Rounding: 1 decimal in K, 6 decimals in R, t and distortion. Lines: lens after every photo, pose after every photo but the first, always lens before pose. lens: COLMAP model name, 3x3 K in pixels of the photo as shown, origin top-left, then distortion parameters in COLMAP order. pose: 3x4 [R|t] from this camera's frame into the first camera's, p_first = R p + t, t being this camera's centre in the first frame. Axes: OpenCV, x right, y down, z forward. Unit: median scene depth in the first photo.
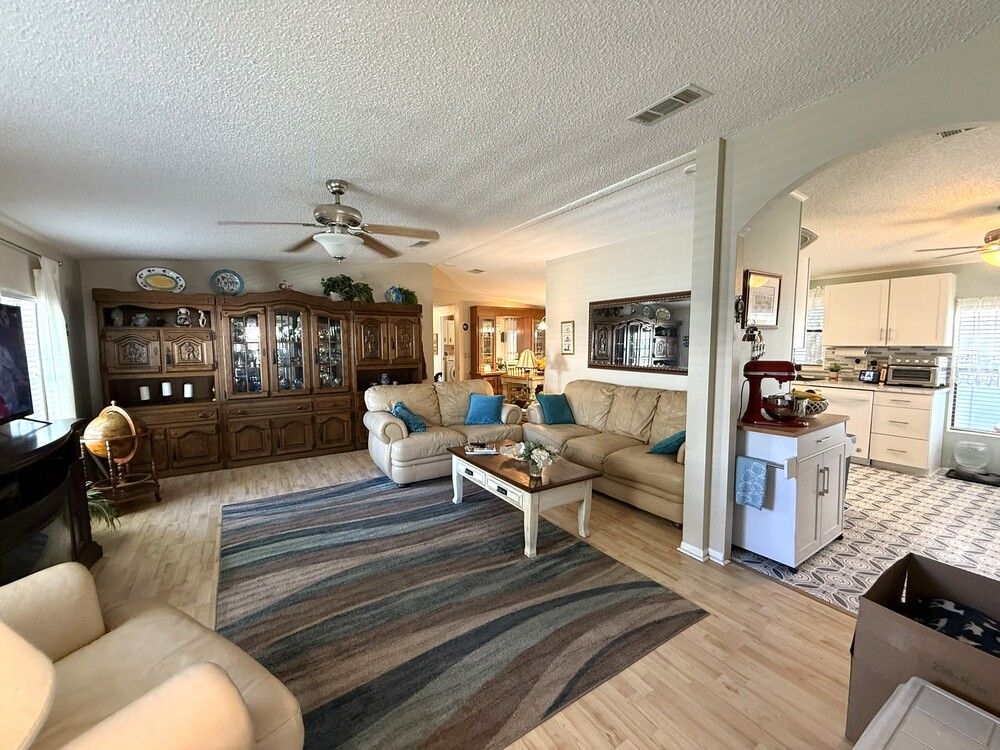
lens RADIAL K [[397.3, 0, 500.0], [0, 397.3, 375.0], [0, 0, 1]] dist [0.000785, 0.000131]
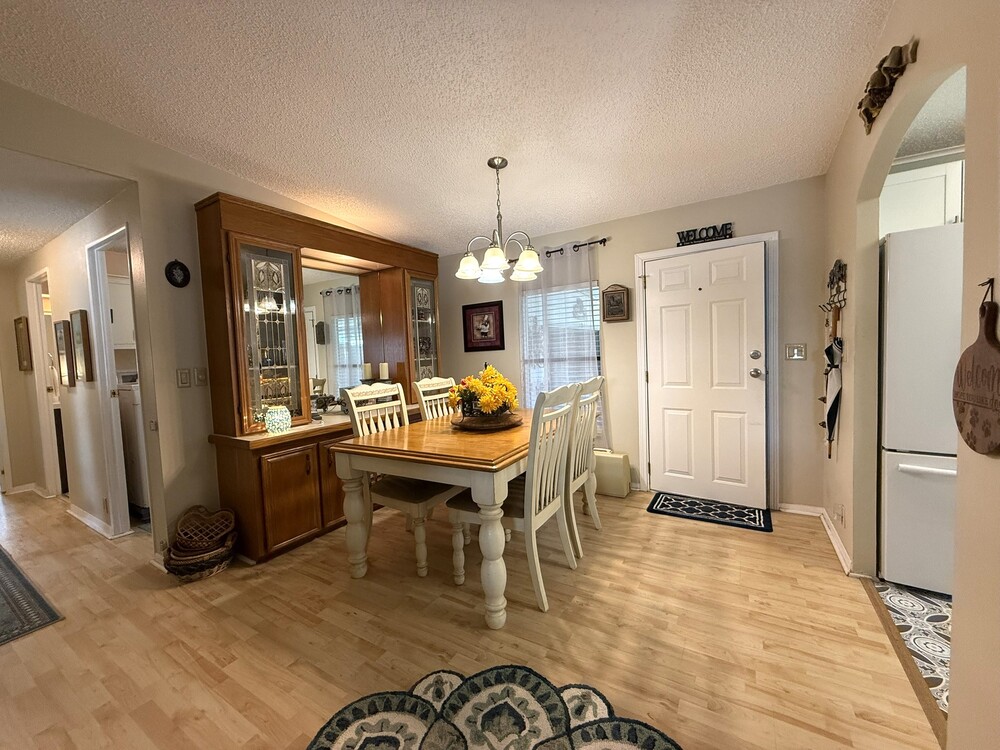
lens RADIAL K [[397.3, 0, 500.0], [0, 397.3, 375.0], [0, 0, 1]] dist [0.000785, 0.000131]
pose [[0.901486, -0.057474, 0.428975, -0.007893], [0.073749, 0.997047, -0.021397, -0.029317], [-0.426478, 0.050926, 0.903063, 0.657174]]
